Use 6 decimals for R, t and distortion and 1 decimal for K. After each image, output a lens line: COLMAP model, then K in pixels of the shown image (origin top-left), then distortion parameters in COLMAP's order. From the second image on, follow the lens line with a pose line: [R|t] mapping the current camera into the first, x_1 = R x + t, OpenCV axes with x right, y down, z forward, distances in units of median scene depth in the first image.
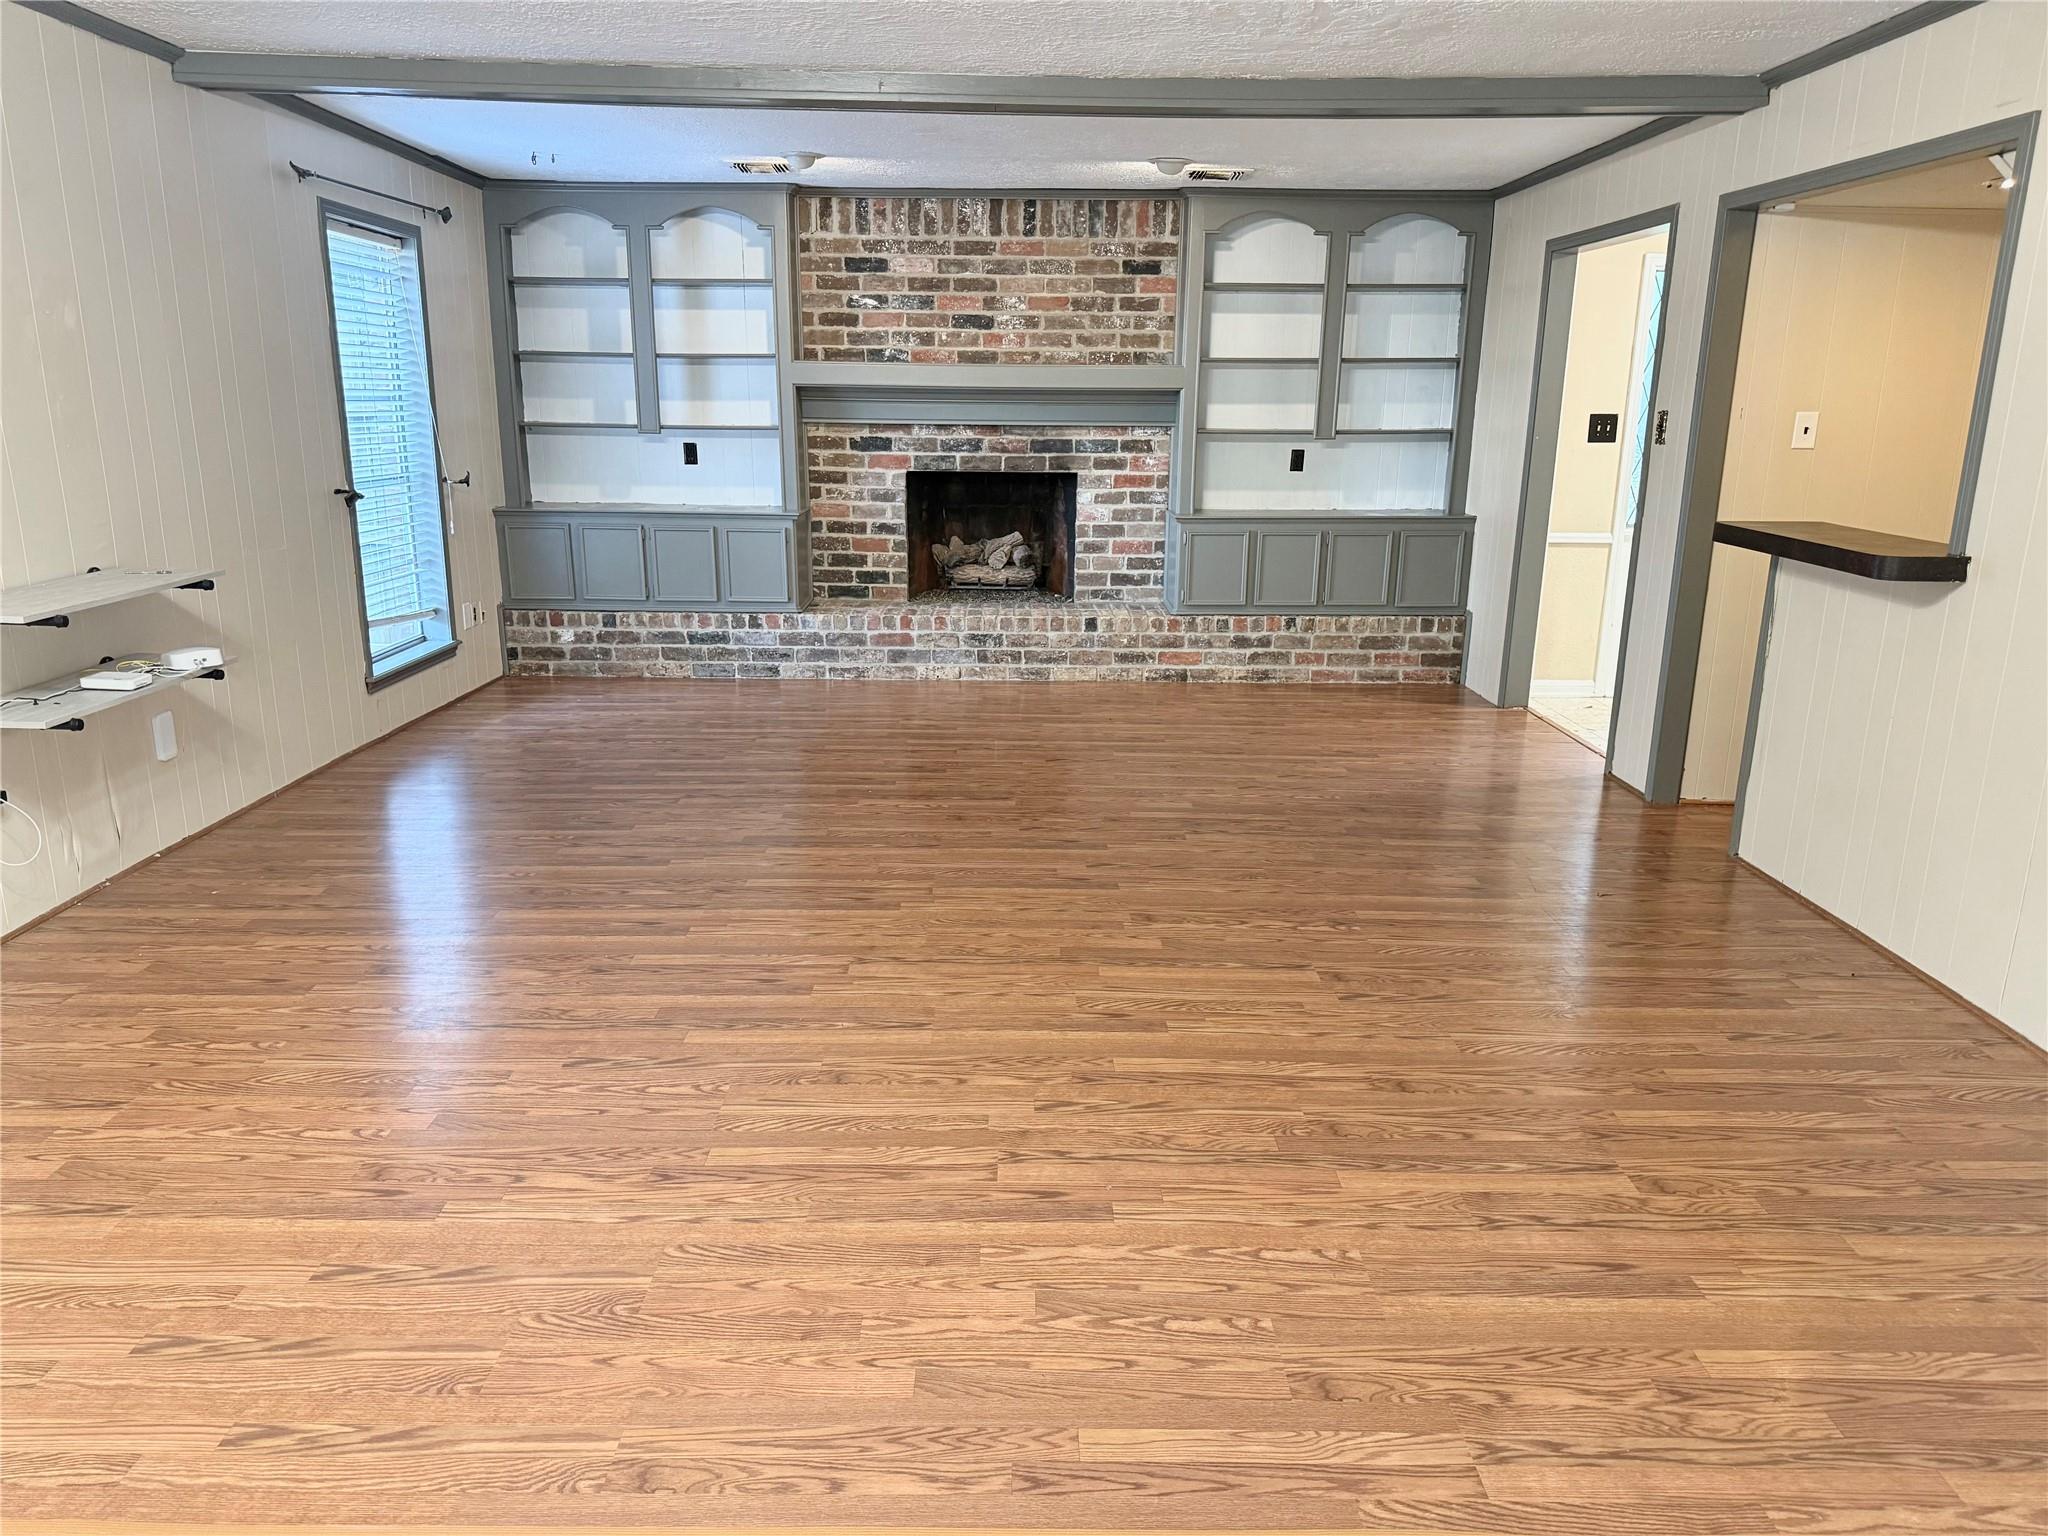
lens RADIAL K [[1431.4, 0, 1028.2], [0, 1431.4, 773.6], [0, 0, 1]] dist [0.170383, -0.302888]
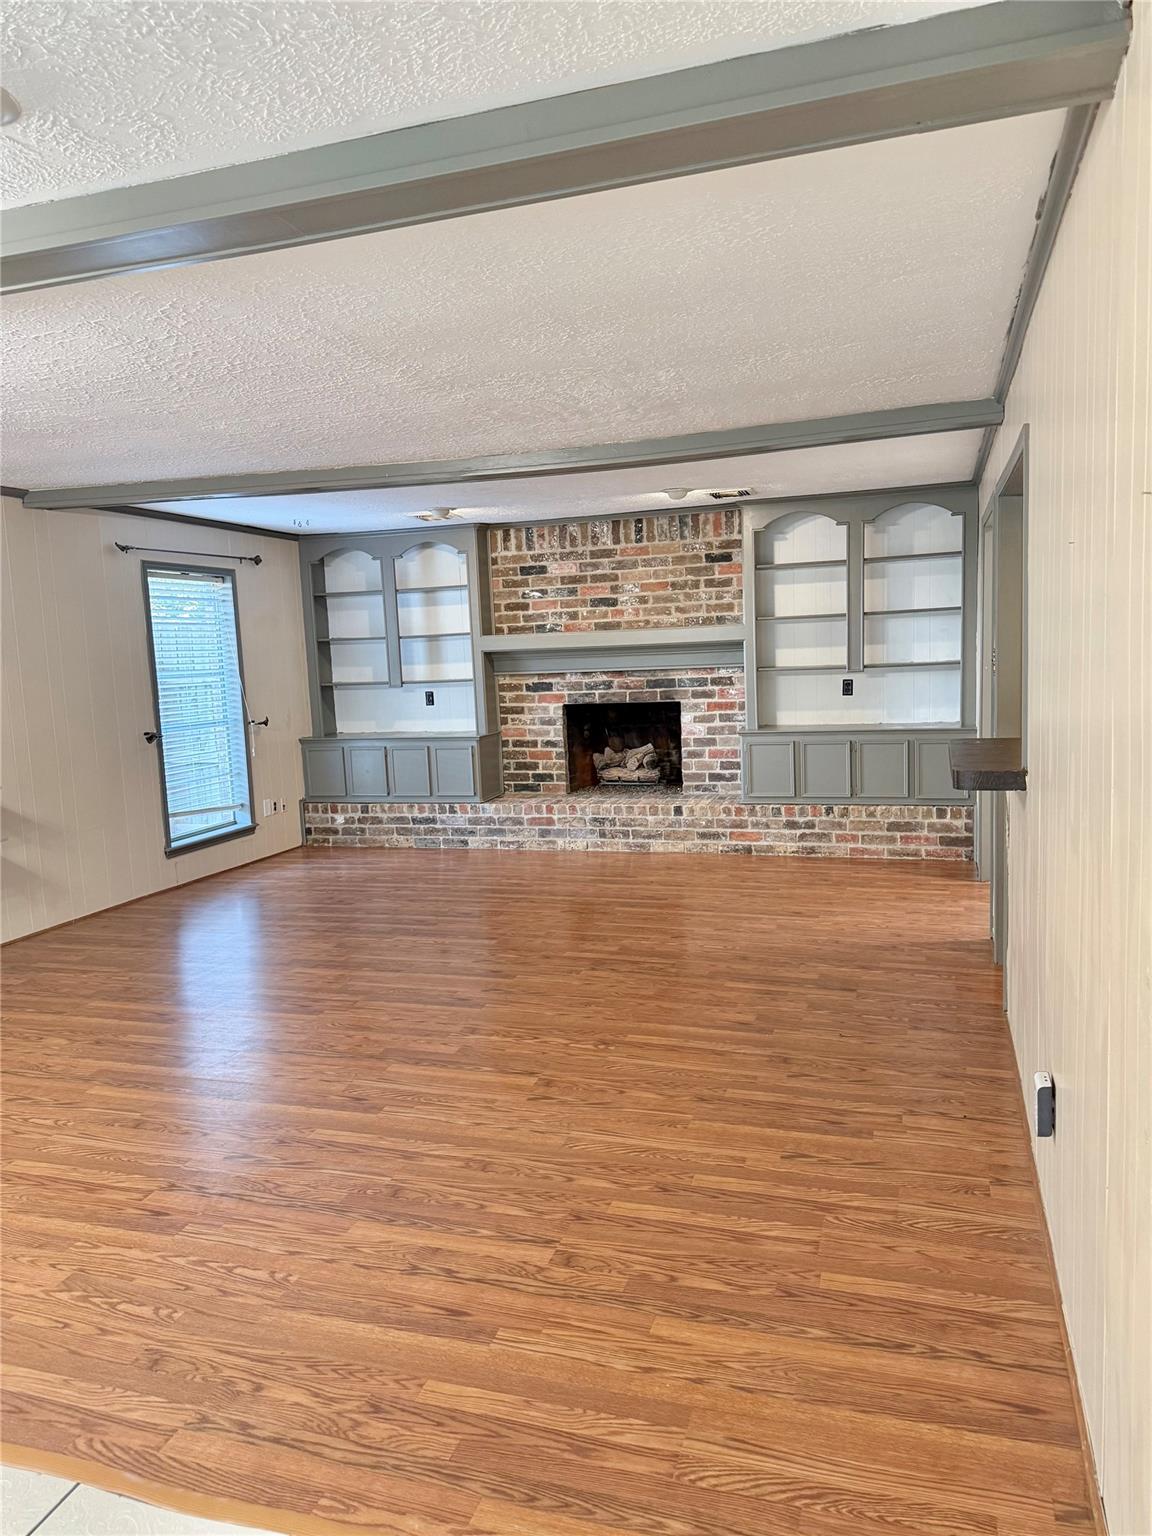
lens RADIAL K [[1073.6, 0, 579.2], [0, 1073.6, 771.5], [0, 0, 1]] dist [0.170383, -0.302888]
pose [[0.948285, -0.010642, -0.317241, 0.278667], [-0.030854, 0.991615, -0.125492, -0.010388], [0.315916, 0.128790, 0.940005, 0.009736]]
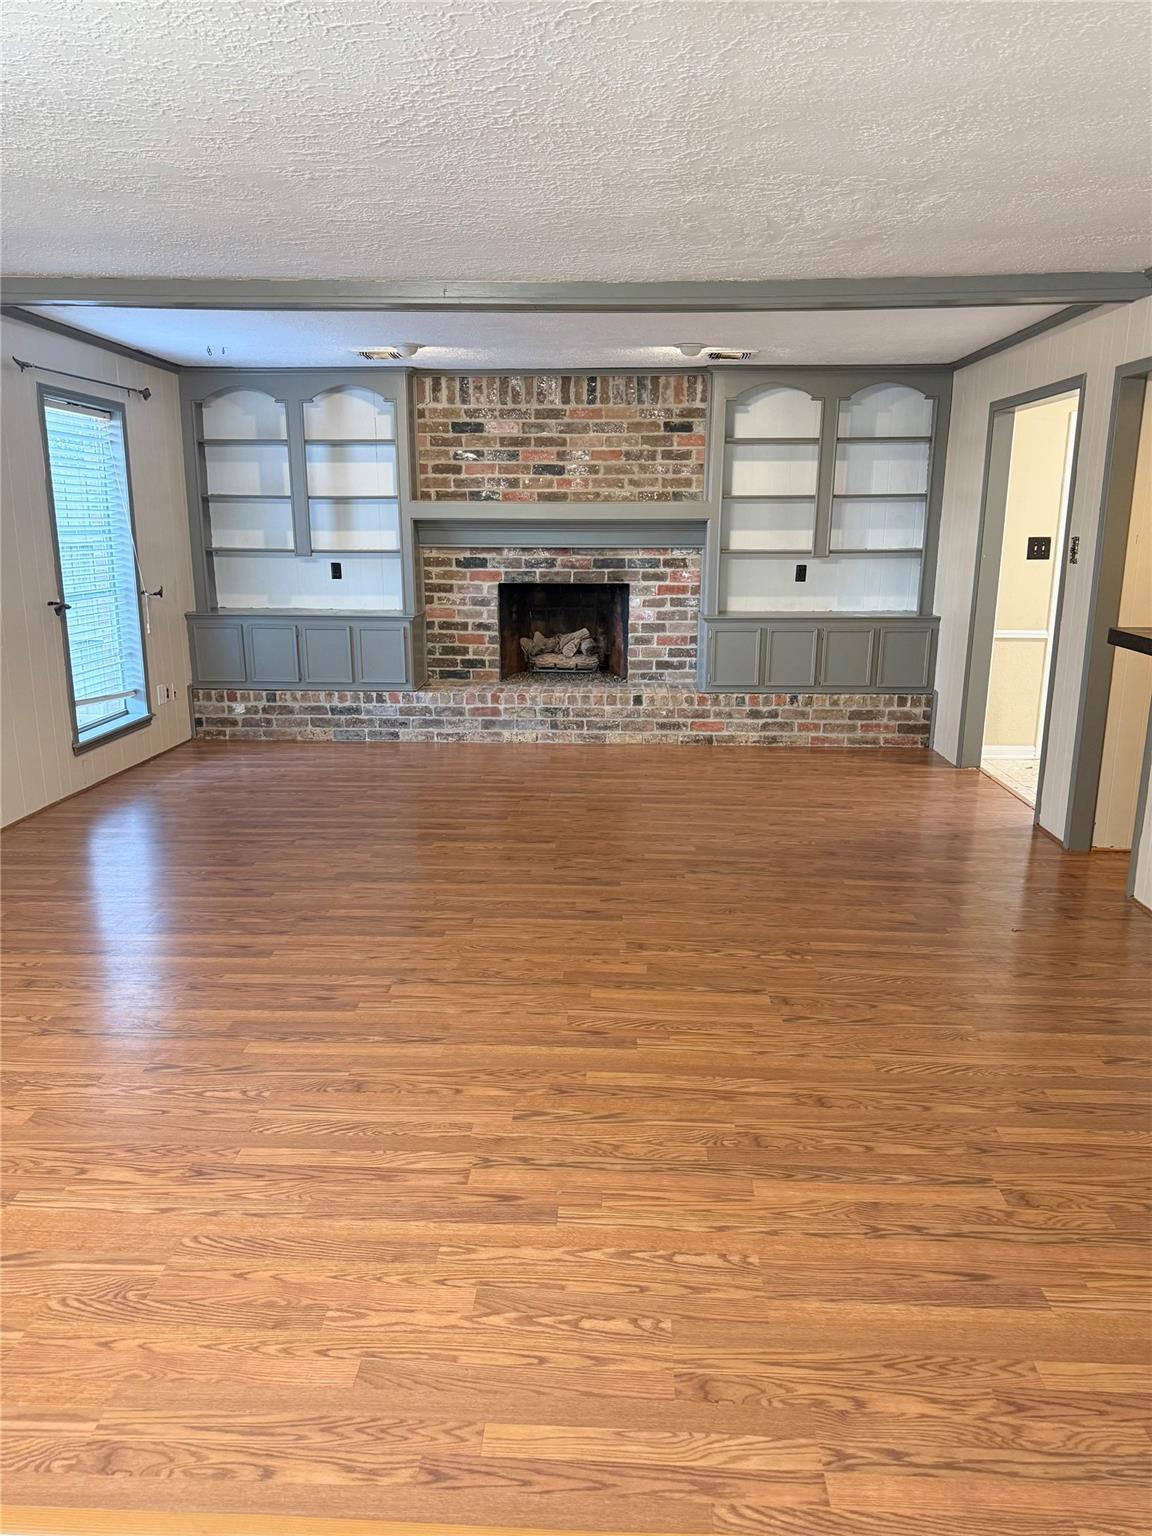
lens RADIAL K [[1073.6, 0, 579.2], [0, 1073.6, 771.5], [0, 0, 1]] dist [0.170383, -0.302888]
pose [[0.998579, 0.004961, -0.053066, 0.043021], [-0.006353, 0.999640, -0.026085, -0.014219], [0.052917, 0.026385, 0.998250, 0.031956]]
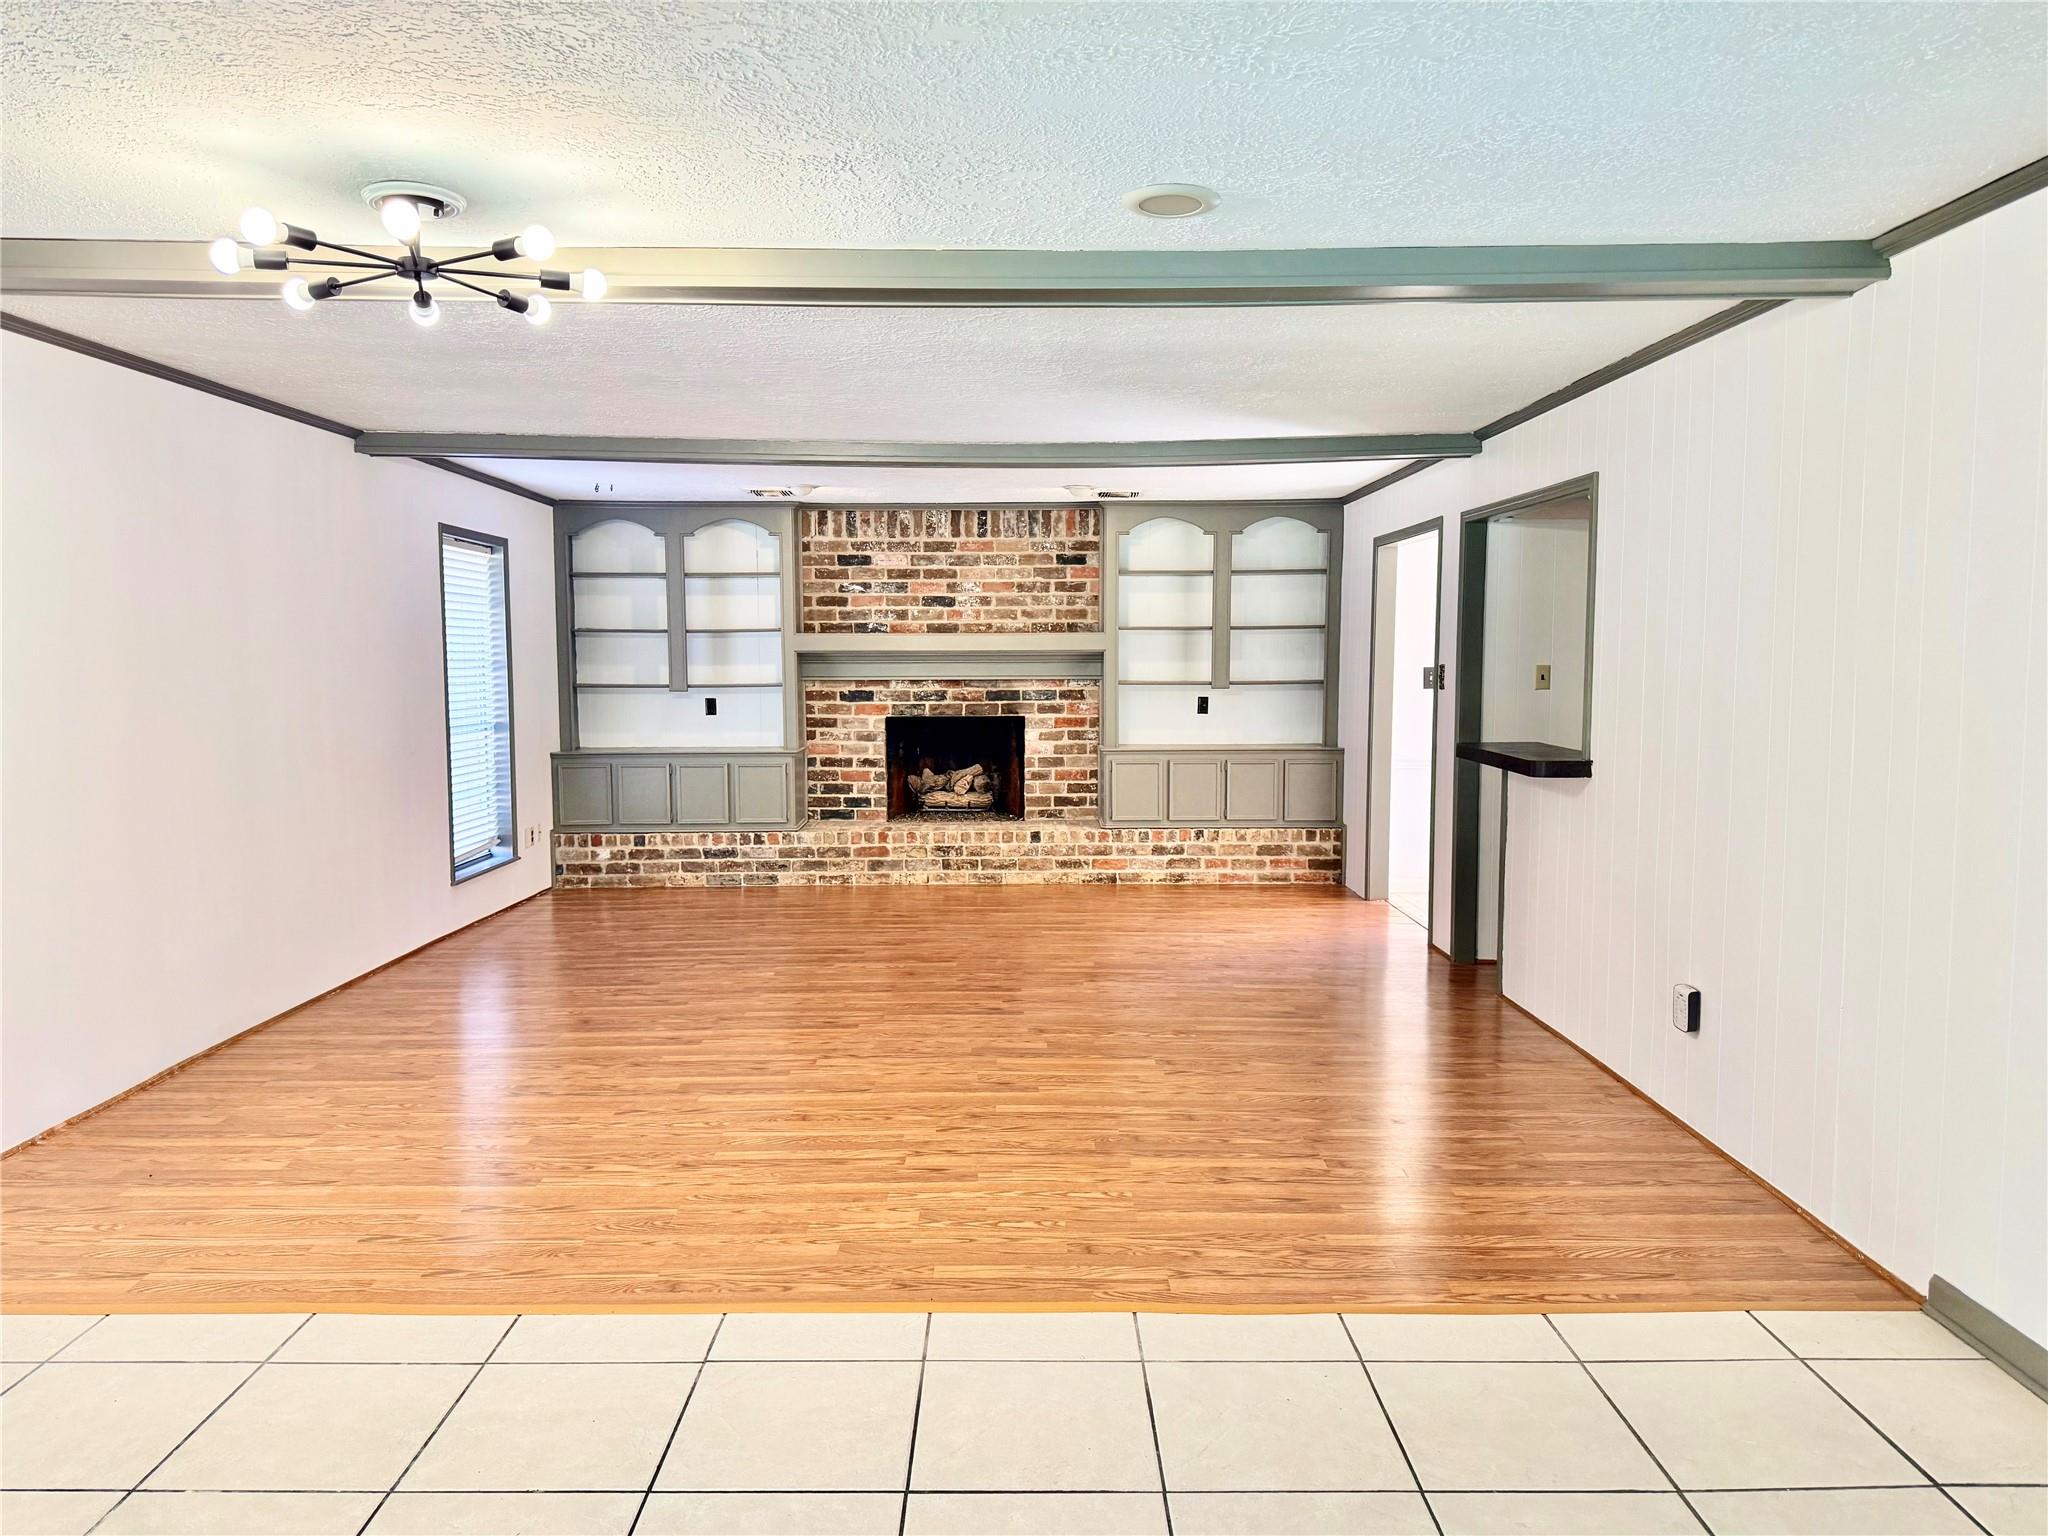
lens RADIAL K [[1431.4, 0, 1028.2], [0, 1431.4, 773.6], [0, 0, 1]] dist [0.170383, -0.302888]
pose [[0.999909, -0.012827, -0.004249, 0.043489], [0.011913, 0.985241, -0.170758, 0.050379], [0.006377, 0.170691, 0.985304, -0.204676]]
